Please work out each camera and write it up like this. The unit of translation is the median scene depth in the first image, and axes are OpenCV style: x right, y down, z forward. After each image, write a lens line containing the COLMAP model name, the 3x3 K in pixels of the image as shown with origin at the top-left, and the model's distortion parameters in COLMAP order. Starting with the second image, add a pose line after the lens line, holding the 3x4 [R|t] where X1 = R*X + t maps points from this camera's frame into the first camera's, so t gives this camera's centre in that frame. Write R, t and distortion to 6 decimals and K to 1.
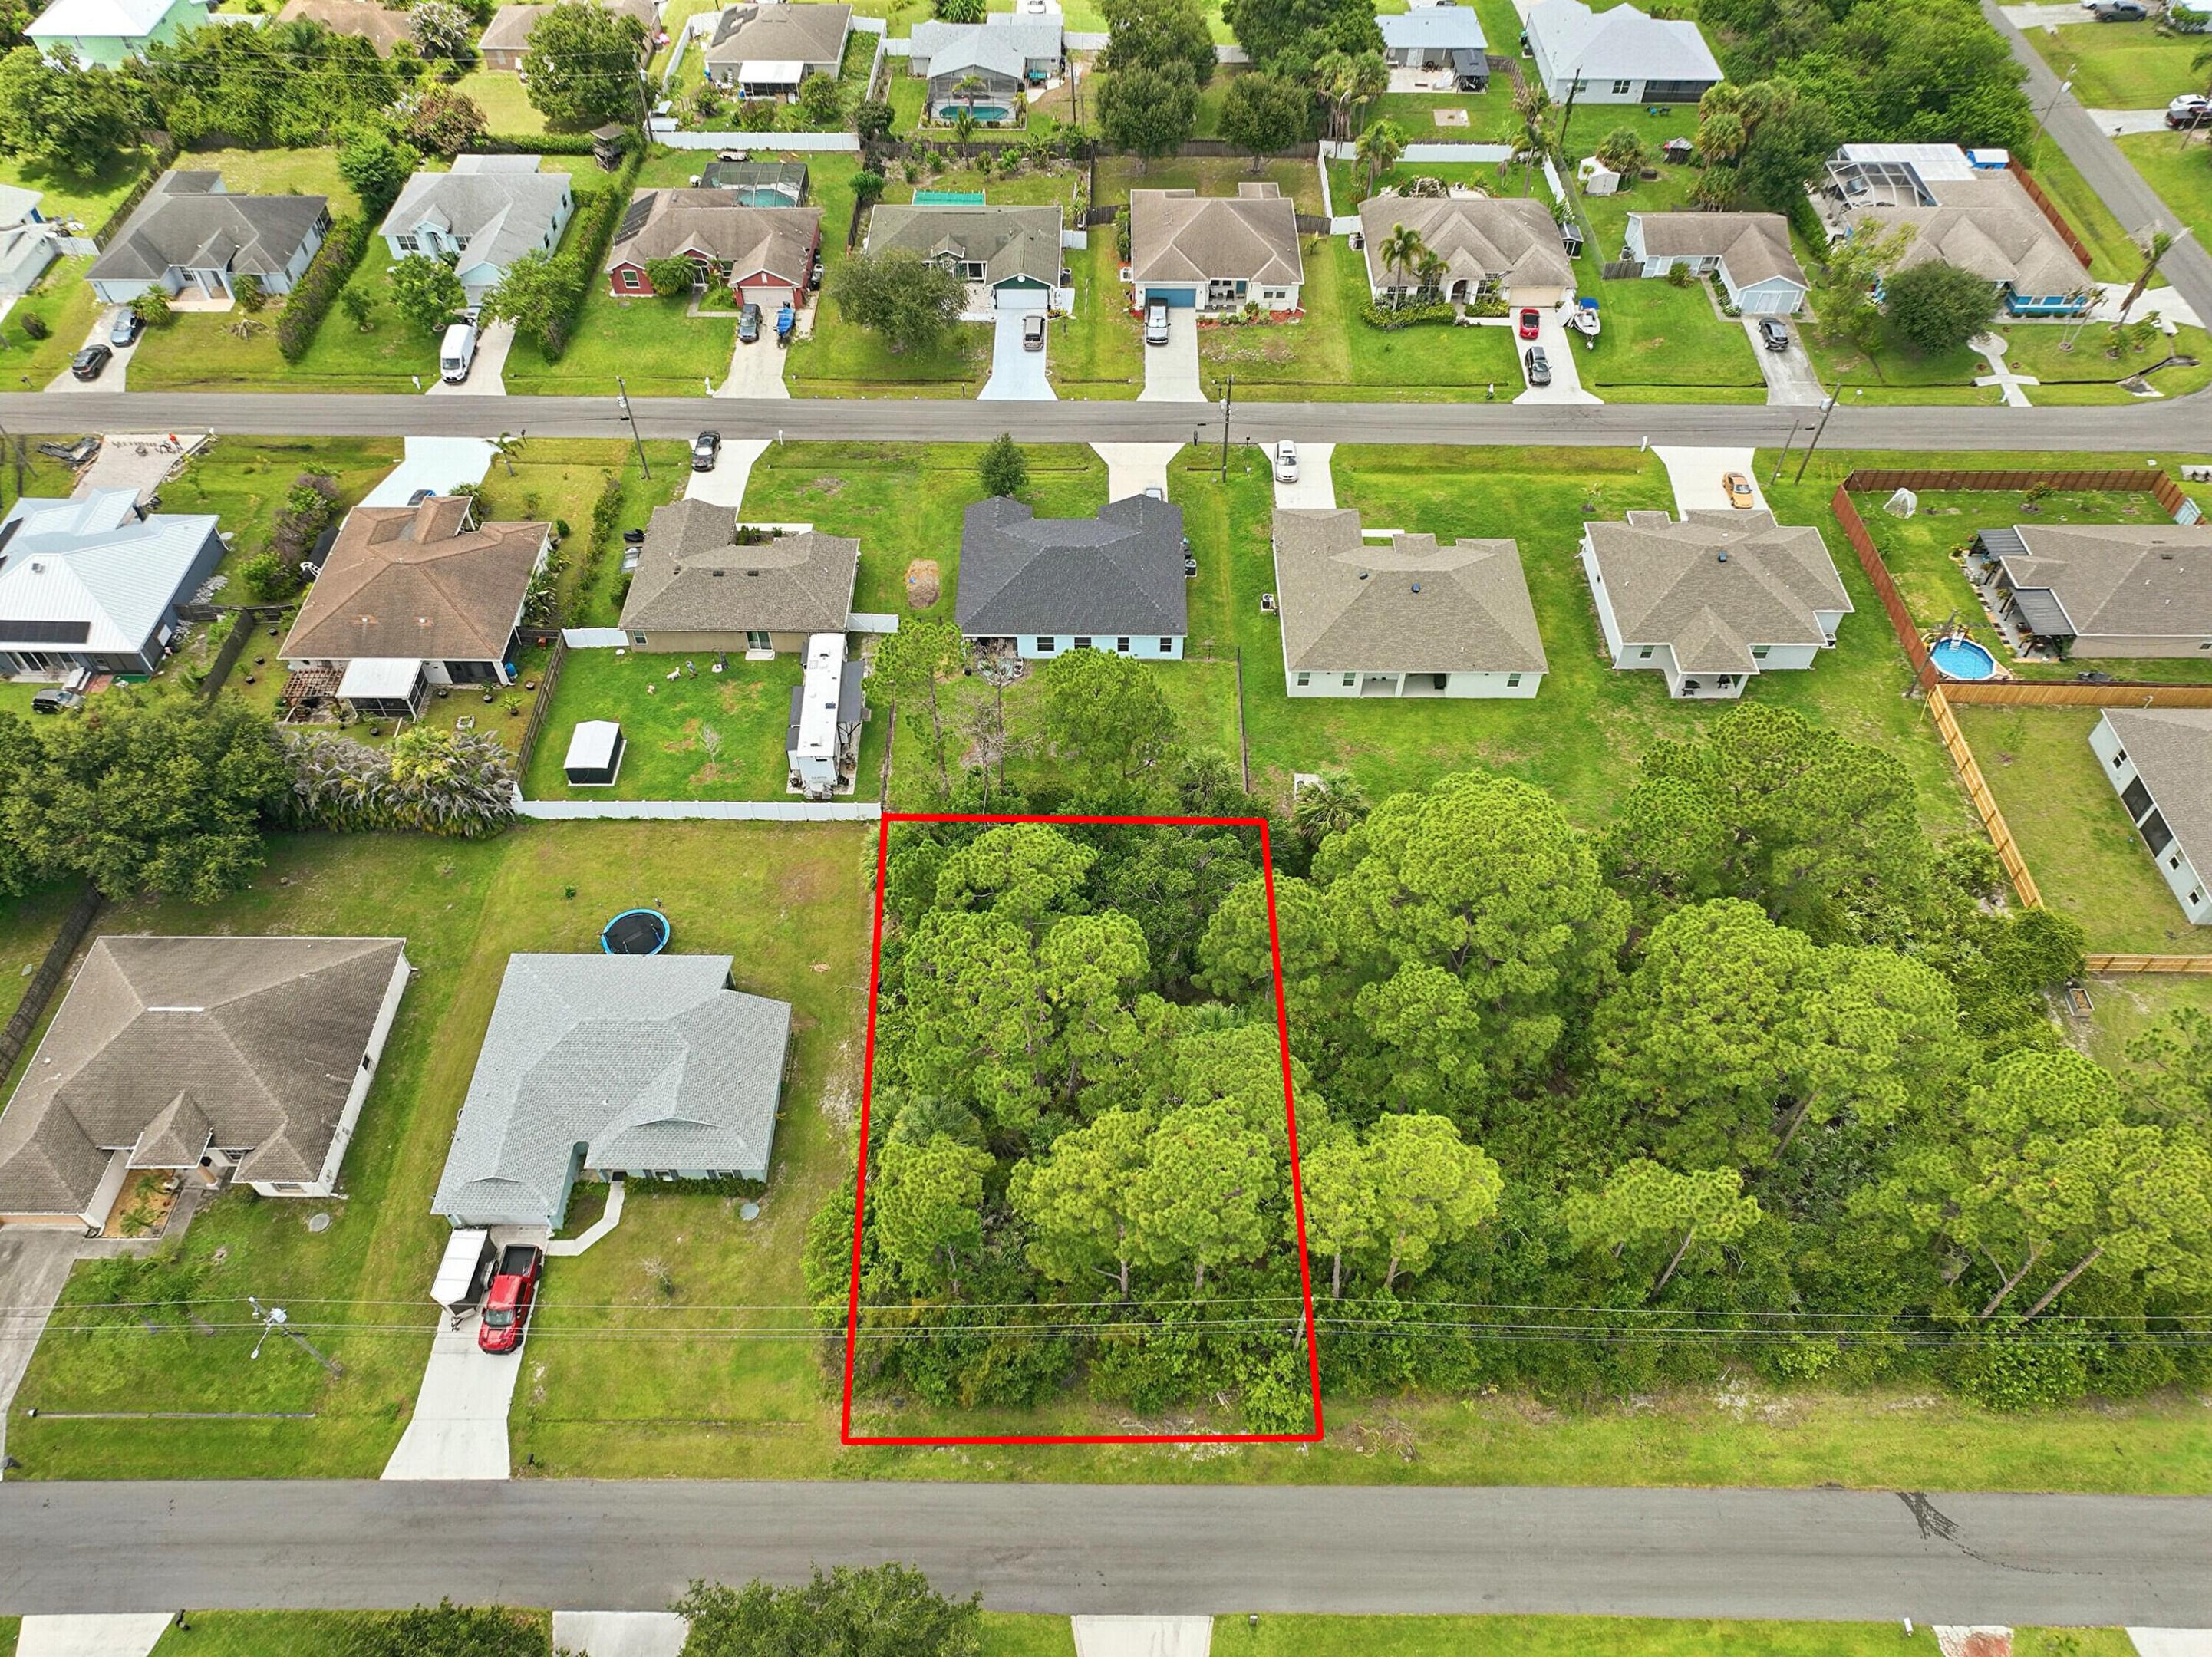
lens RADIAL K [[1552.9, 0, 1106.2], [0, 1552.9, 819.5], [0, 0, 1]] dist [-0.008239, 0.020353]
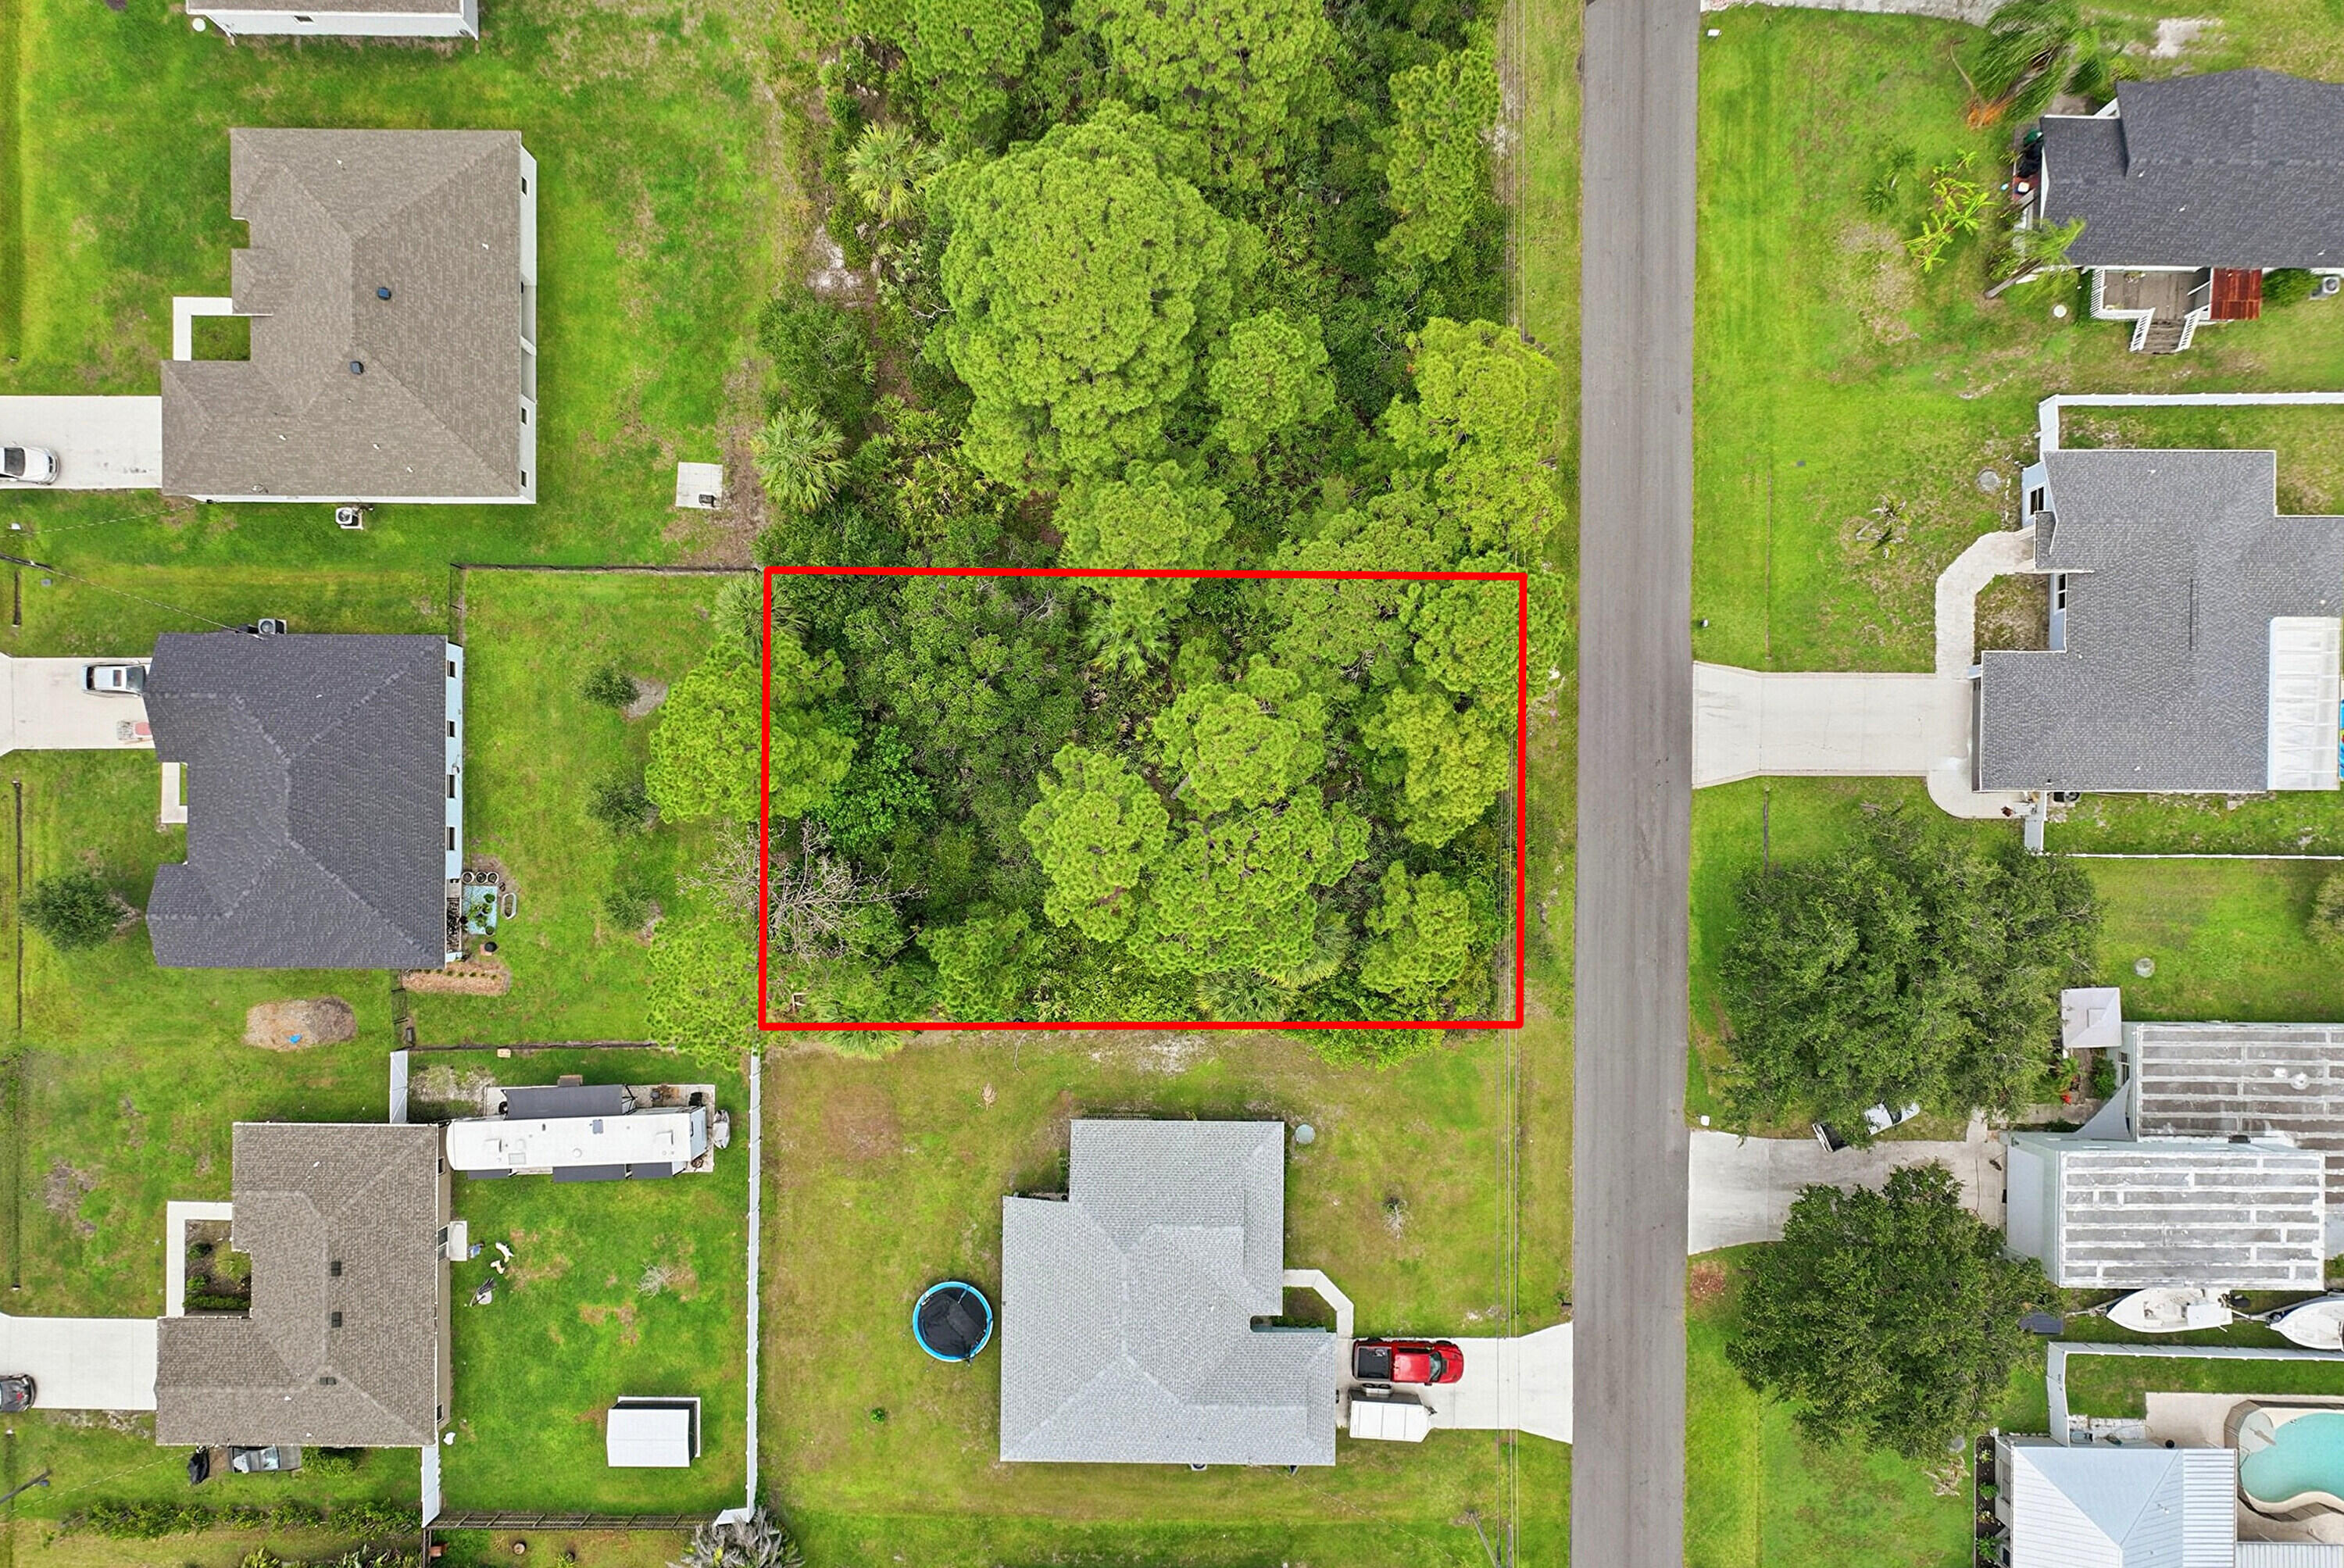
lens RADIAL K [[1657.7, 0, 1158.8], [0, 1657.7, 856.8], [0, 0, 1]] dist [-0.013030, 0.030040]
pose [[0.002891, -0.999899, -0.013949, -0.031442], [0.768647, -0.006701, 0.639638, -0.303483], [-0.639667, -0.012571, 0.768550, 0.188399]]
